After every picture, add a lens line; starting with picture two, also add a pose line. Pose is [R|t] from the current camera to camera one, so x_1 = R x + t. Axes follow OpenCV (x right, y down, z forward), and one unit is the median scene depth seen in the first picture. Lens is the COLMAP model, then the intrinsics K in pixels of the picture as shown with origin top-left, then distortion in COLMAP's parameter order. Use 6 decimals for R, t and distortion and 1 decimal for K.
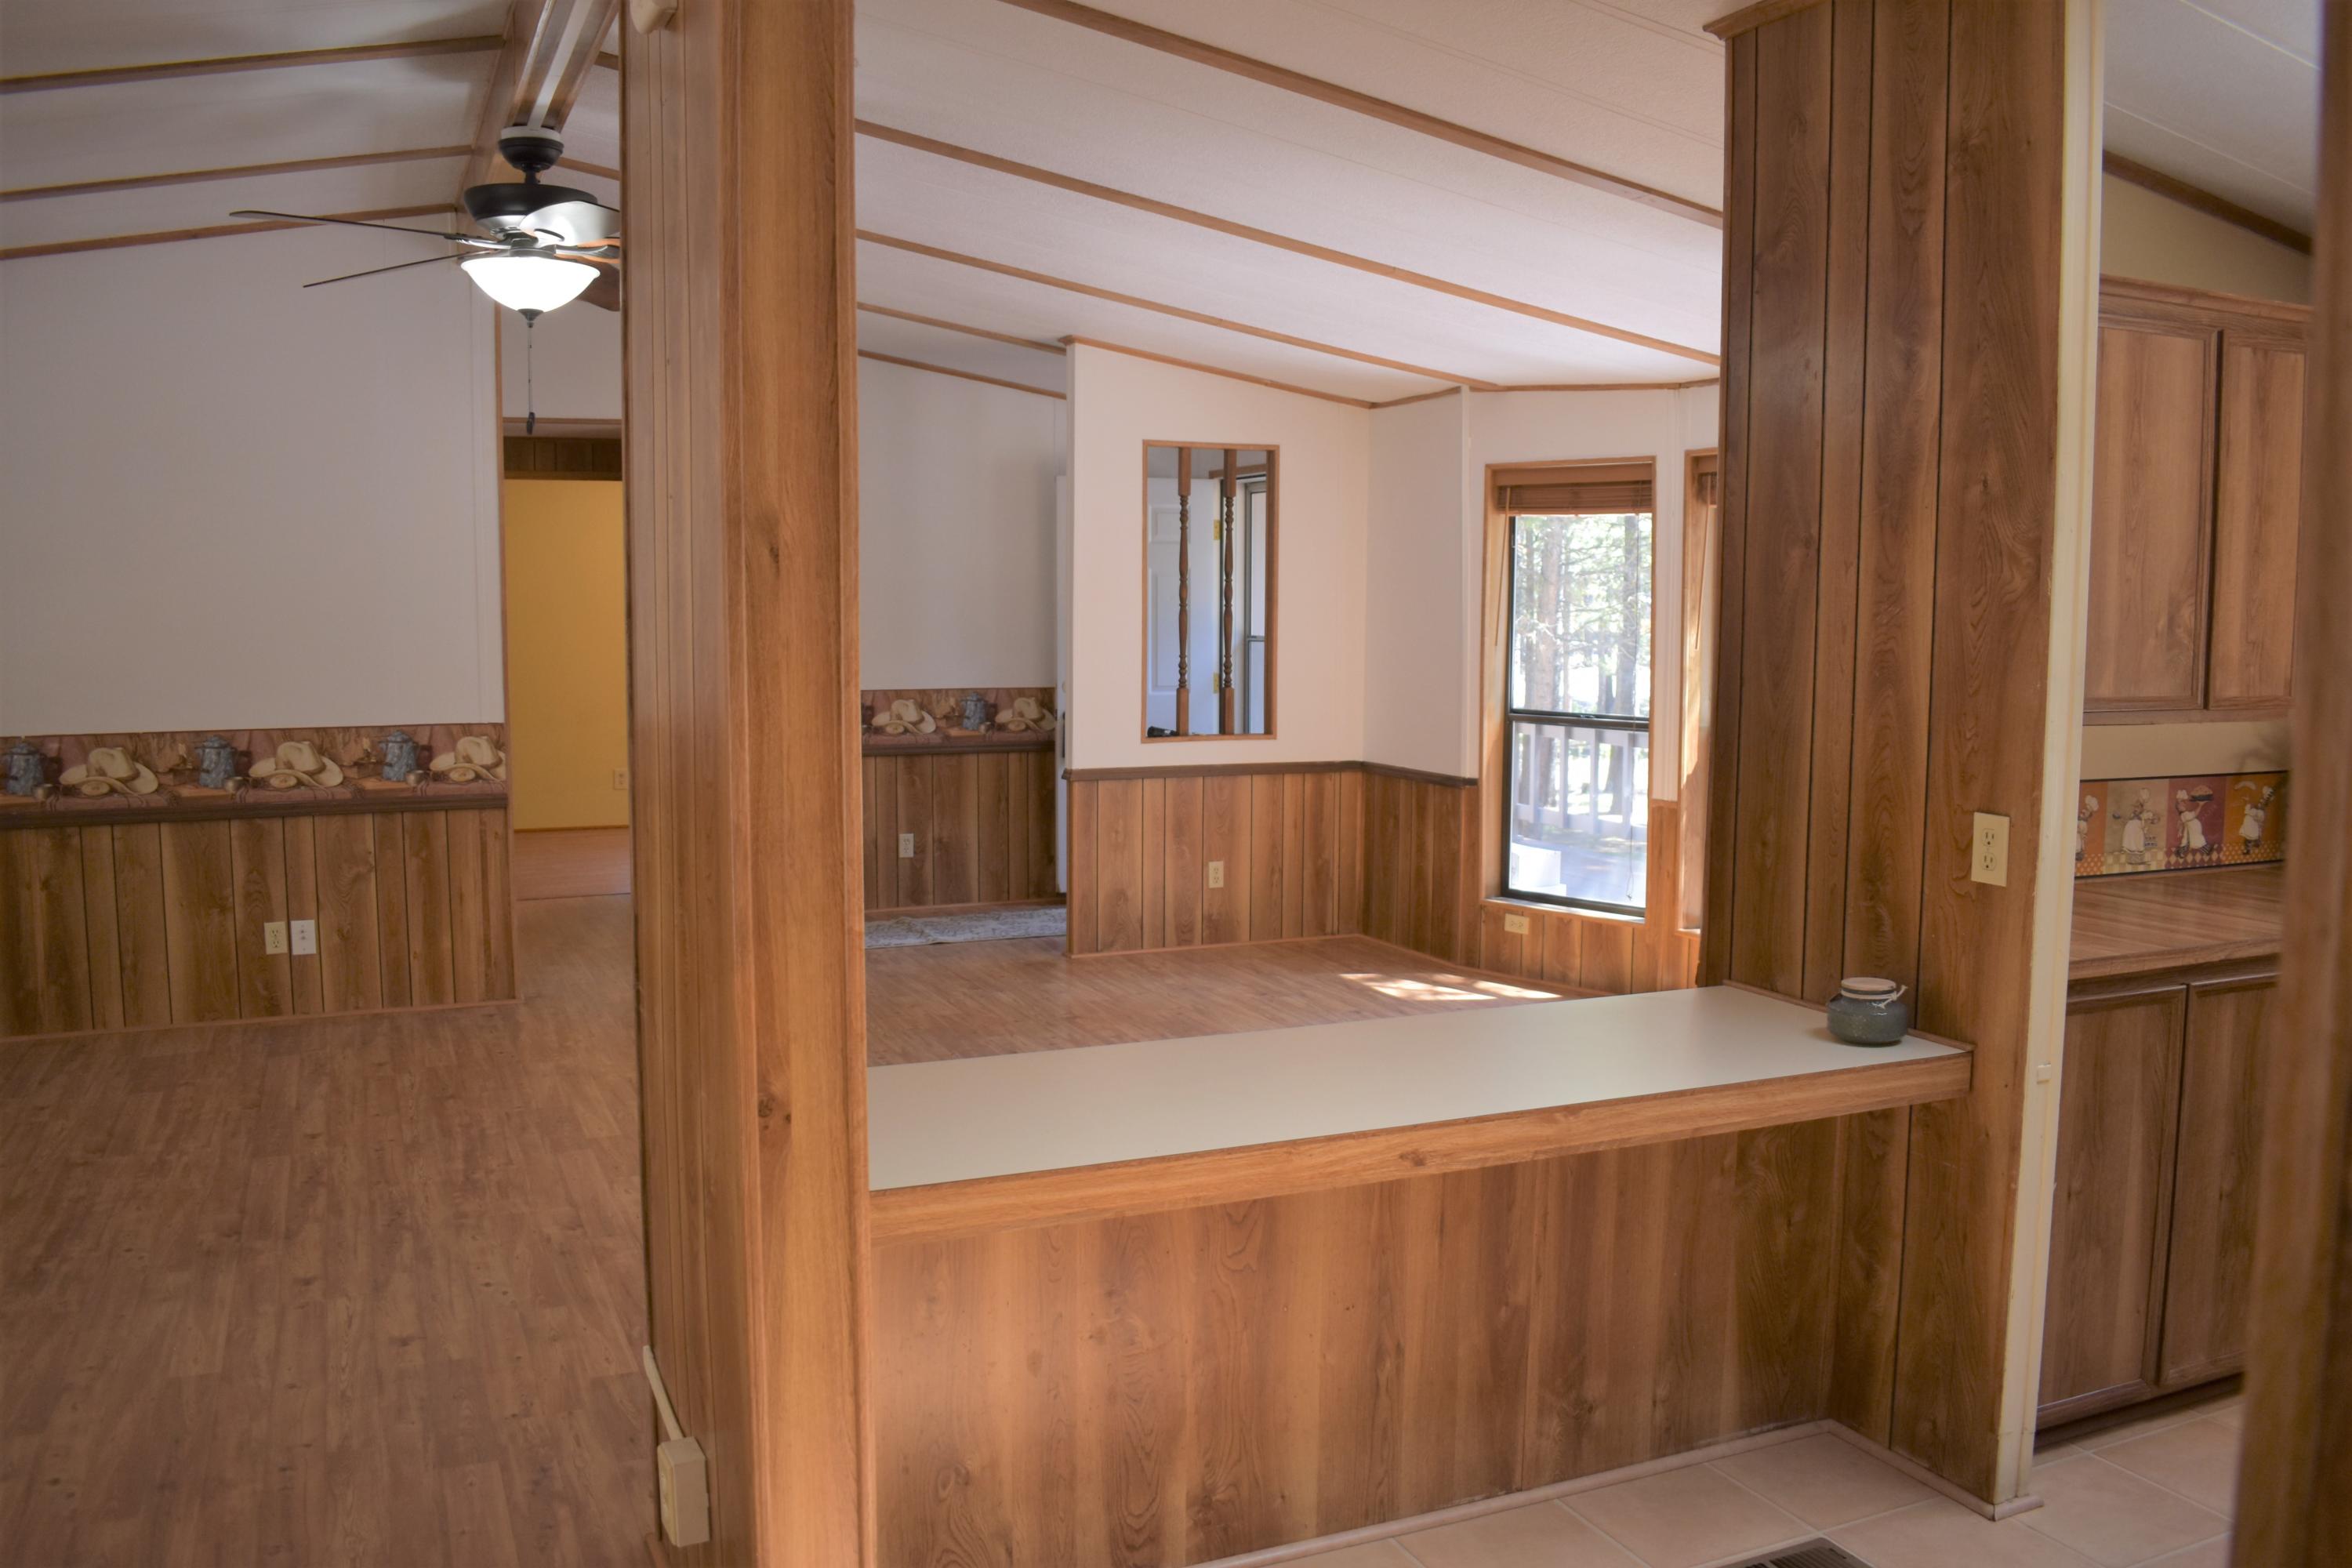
lens RADIAL K [[1867.7, 0, 1173.1], [0, 1867.7, 783.8], [0, 0, 1]] dist [-0.096069, 0.012444]
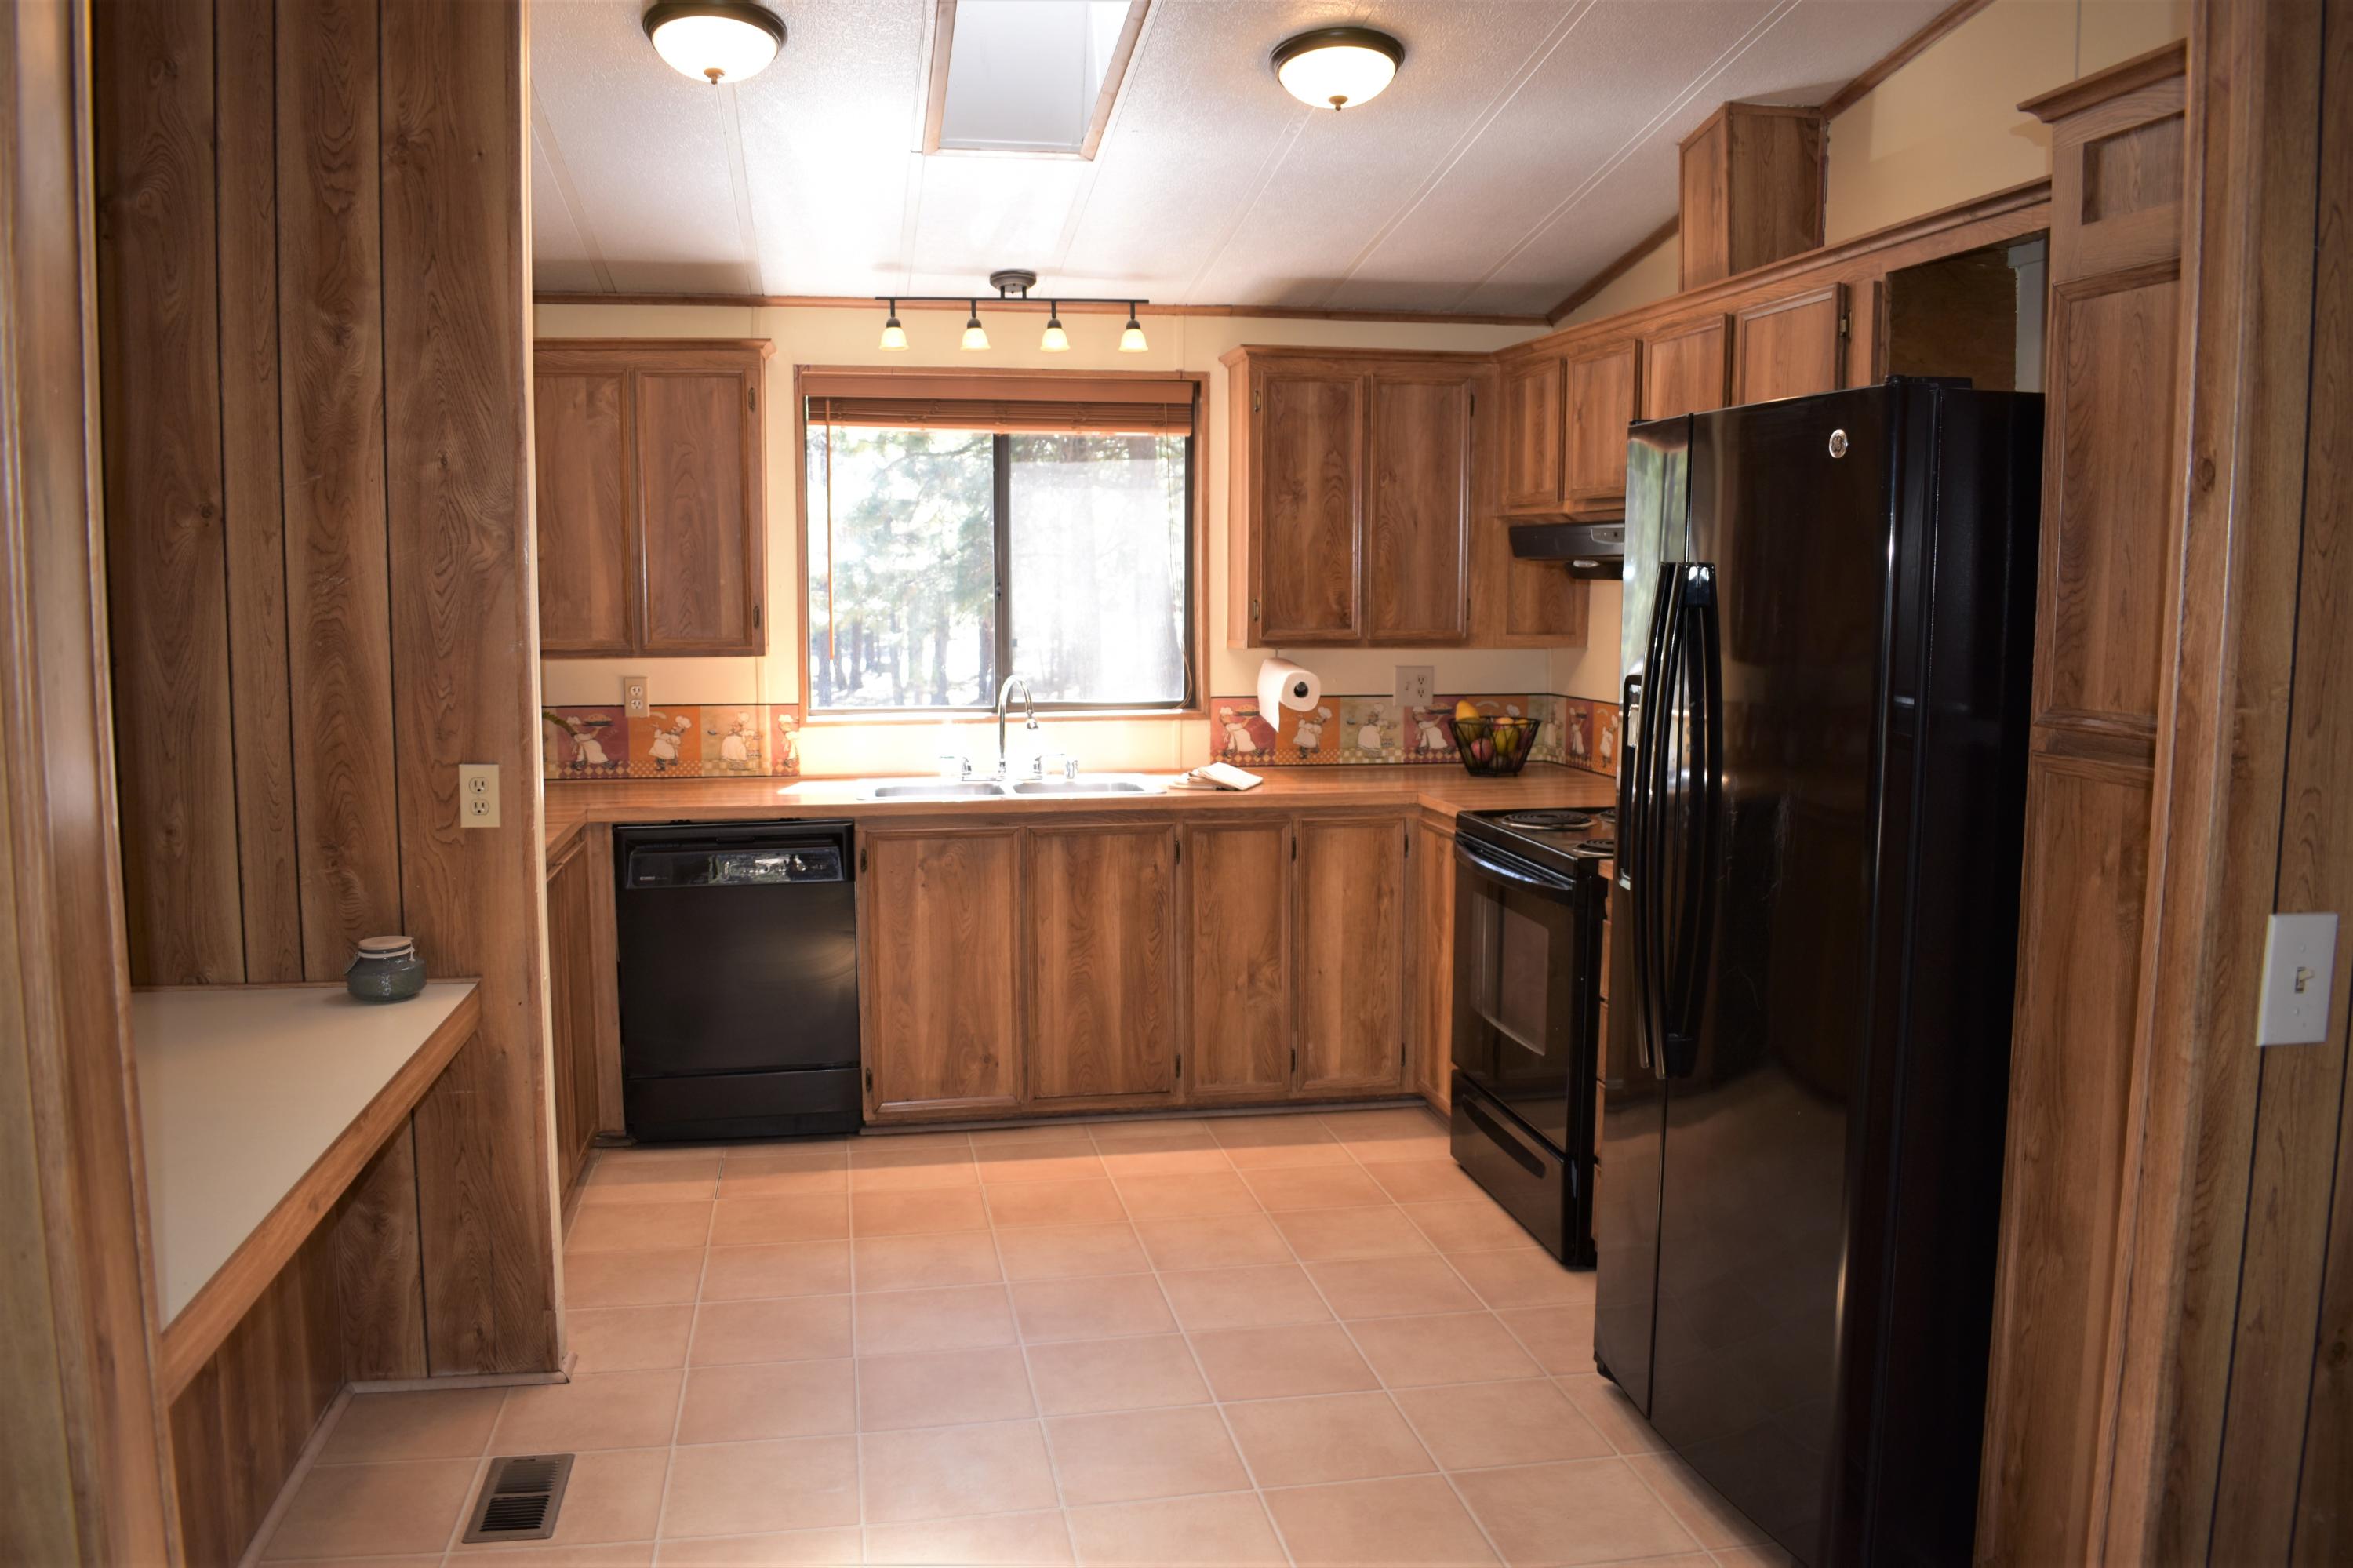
lens RADIAL K [[1823.4, 0, 1167.3], [0, 1823.4, 780.8], [0, 0, 1]] dist [-0.096569, 0.013678]
pose [[0.238302, -0.111554, 0.964763, -0.299218], [0.091359, 0.991551, 0.092085, -0.021101], [-0.966884, 0.066196, 0.246480, 0.203123]]
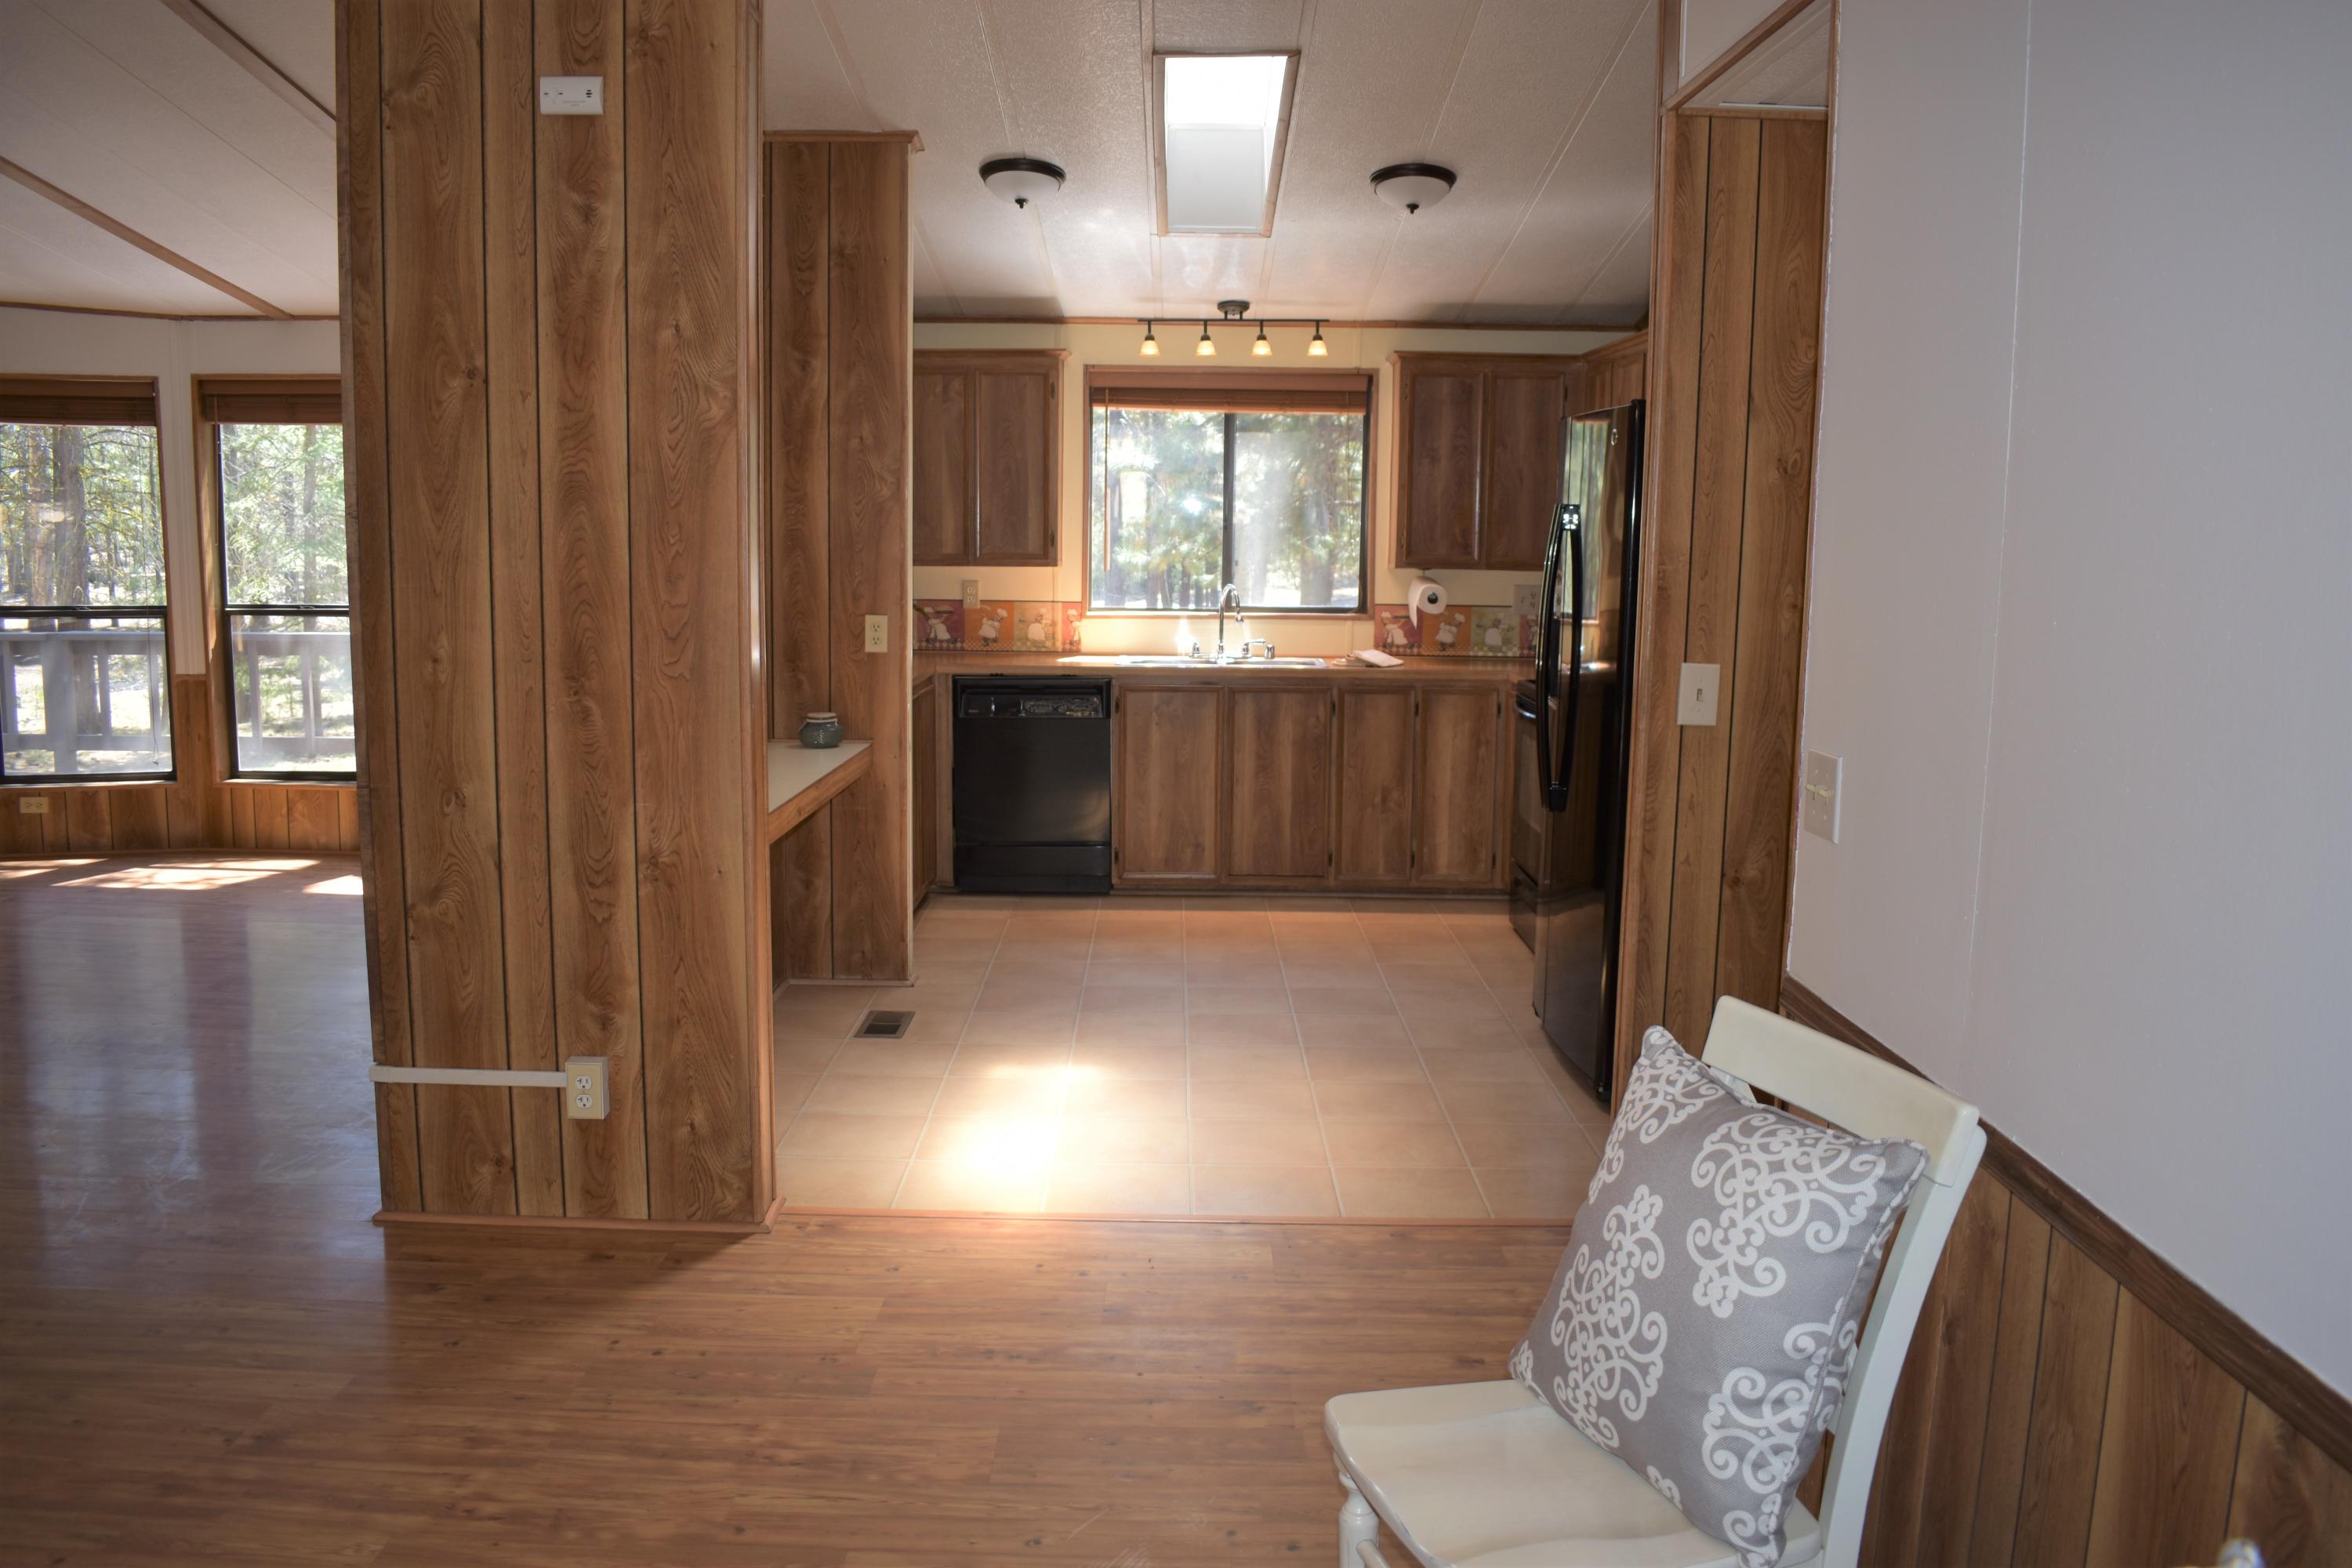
lens RADIAL K [[1822.6, 0, 1166.8], [0, 1822.6, 780.8], [0, 0, 1]] dist [-0.096569, 0.013678]
pose [[0.412847, -0.125164, 0.902159, -0.688253], [0.075294, 0.991812, 0.103146, 0.009441], [-0.907683, 0.025344, 0.418891, -0.030965]]
